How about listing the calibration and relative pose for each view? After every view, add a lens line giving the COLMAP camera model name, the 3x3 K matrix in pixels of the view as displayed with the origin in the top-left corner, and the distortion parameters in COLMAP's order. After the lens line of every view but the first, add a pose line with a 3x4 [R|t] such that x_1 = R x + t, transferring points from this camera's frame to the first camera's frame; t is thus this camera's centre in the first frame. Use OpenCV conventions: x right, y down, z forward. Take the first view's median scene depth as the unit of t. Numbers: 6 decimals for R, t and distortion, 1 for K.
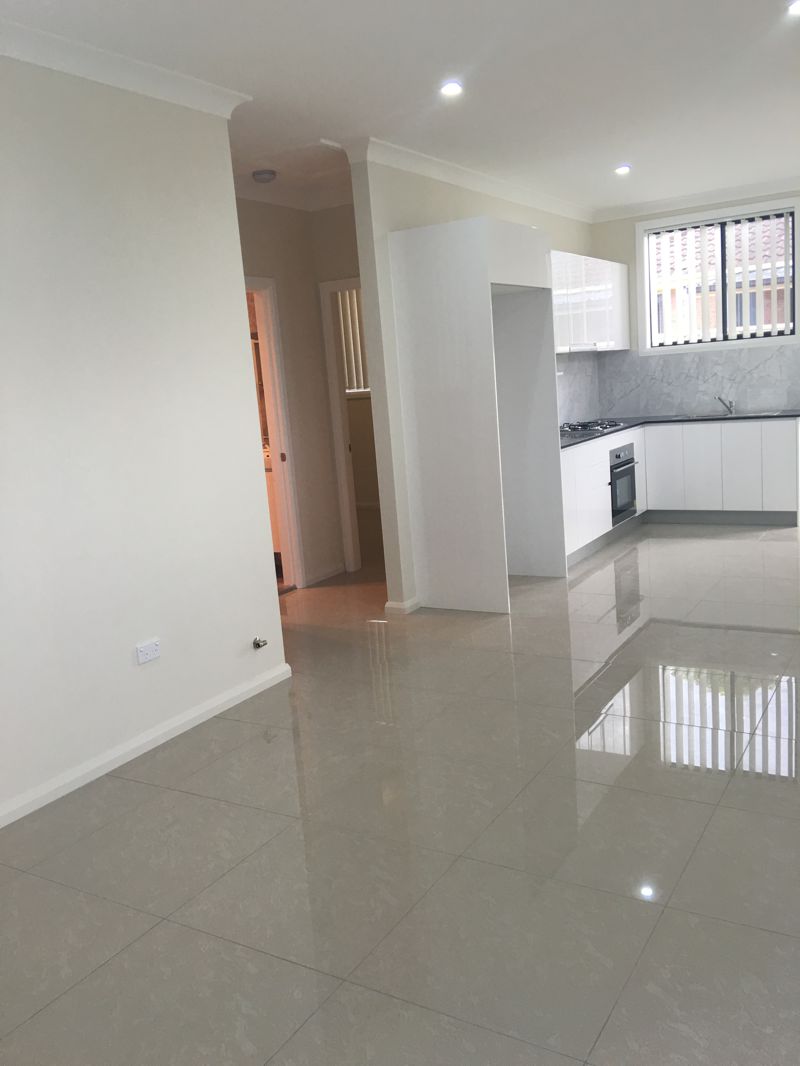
lens RADIAL K [[908.1, 0, 394.6], [0, 908.1, 536.1], [0, 0, 1]] dist [-0.006479, 0.008791]
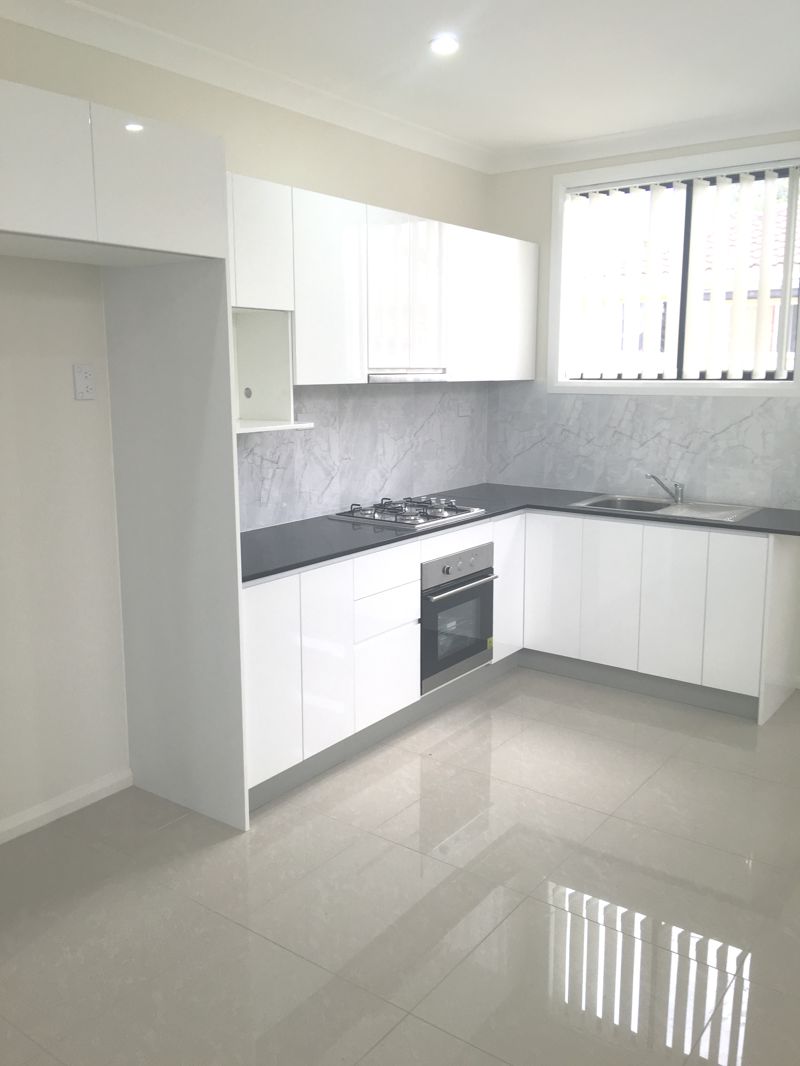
lens RADIAL K [[908.1, 0, 405.7], [0, 908.1, 530.4], [0, 0, 1]] dist [-0.006479, 0.008791]
pose [[0.993749, 0.092000, -0.063235, 0.232528], [-0.091469, 0.995744, 0.011245, -0.107138], [0.064000, -0.005391, 0.997935, 0.391005]]
